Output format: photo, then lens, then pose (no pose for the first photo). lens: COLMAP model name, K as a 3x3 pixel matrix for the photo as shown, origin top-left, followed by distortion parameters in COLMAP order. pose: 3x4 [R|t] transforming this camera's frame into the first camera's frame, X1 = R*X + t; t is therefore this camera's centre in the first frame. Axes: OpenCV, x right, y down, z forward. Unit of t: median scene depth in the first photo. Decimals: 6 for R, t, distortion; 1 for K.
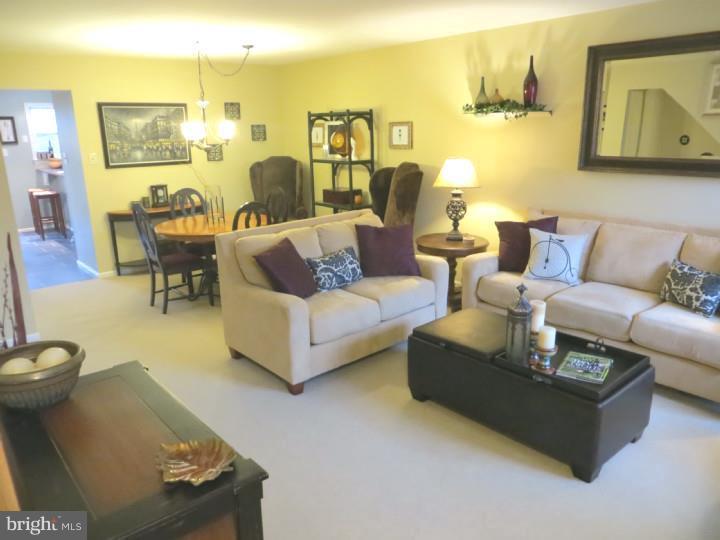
lens RADIAL K [[536.2, 0, 359.0], [0, 536.2, 267.7], [0, 0, 1]] dist [-0.042895, 0.006007]
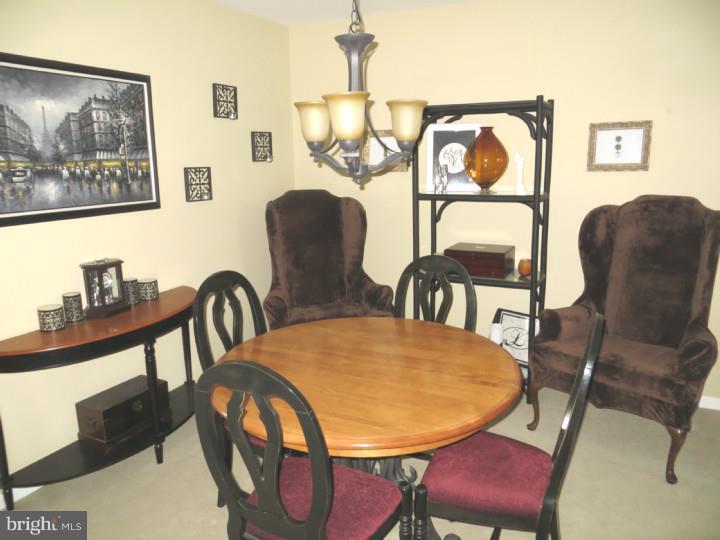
lens RADIAL K [[536.2, 0, 359.9], [0, 536.2, 274.6], [0, 0, 1]] dist [-0.042895, 0.006007]
pose [[0.934432, -0.075144, 0.348124, -0.335845], [0.090790, 0.995453, -0.028825, -0.116400], [-0.344375, 0.058541, 0.937005, 0.546045]]
